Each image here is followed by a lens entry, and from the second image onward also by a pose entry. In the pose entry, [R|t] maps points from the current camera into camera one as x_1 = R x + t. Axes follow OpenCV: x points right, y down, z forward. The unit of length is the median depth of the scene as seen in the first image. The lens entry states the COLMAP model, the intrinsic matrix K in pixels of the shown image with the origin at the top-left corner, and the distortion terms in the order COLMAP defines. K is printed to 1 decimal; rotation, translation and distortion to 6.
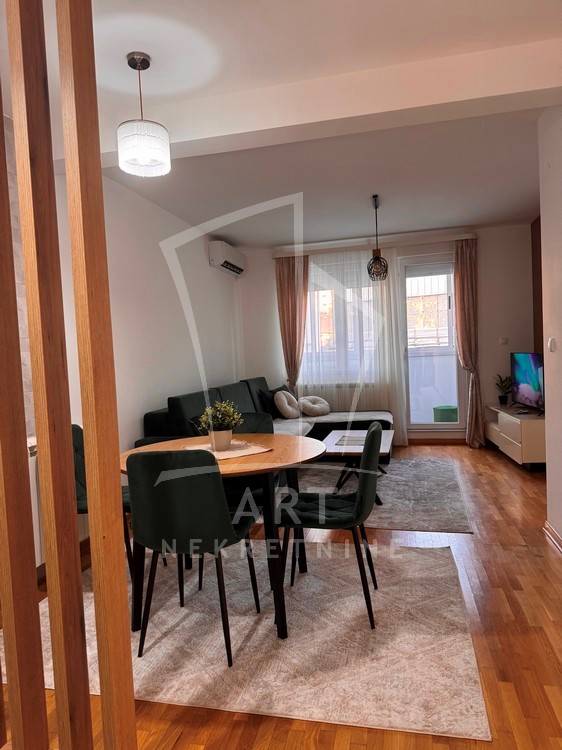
lens RADIAL K [[526.4, 0, 266.9], [0, 526.4, 372.6], [0, 0, 1]] dist [0.047771, -0.052413]
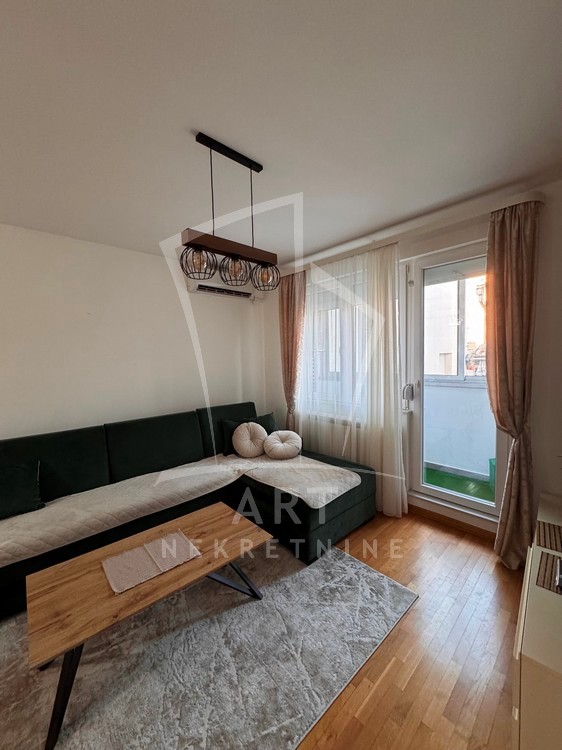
lens RADIAL K [[298.0, 0, 276.2], [0, 298.0, 372.6], [0, 0, 1]] dist [-0.001204, 0.000351]
pose [[0.836956, 0.062580, -0.543680, 0.502037], [-0.038188, 0.997697, 0.056052, -0.119792], [0.545936, -0.026151, 0.837419, 0.854822]]
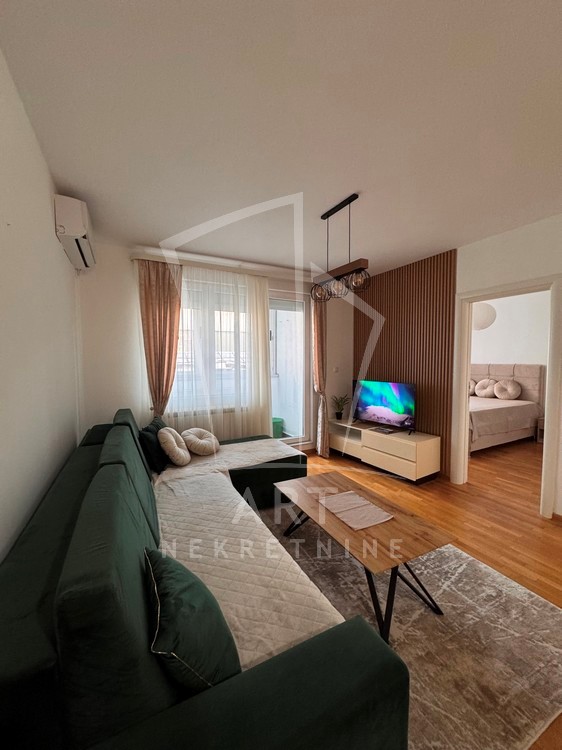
lens RADIAL K [[298.0, 0, 284.4], [0, 298.0, 374.4], [0, 0, 1]] dist [-0.001204, 0.000351]
pose [[0.742497, 0.012328, 0.669736, -0.196270], [-0.008466, 0.999923, -0.009020, -0.059240], [-0.669796, 0.001028, 0.742545, 0.809923]]
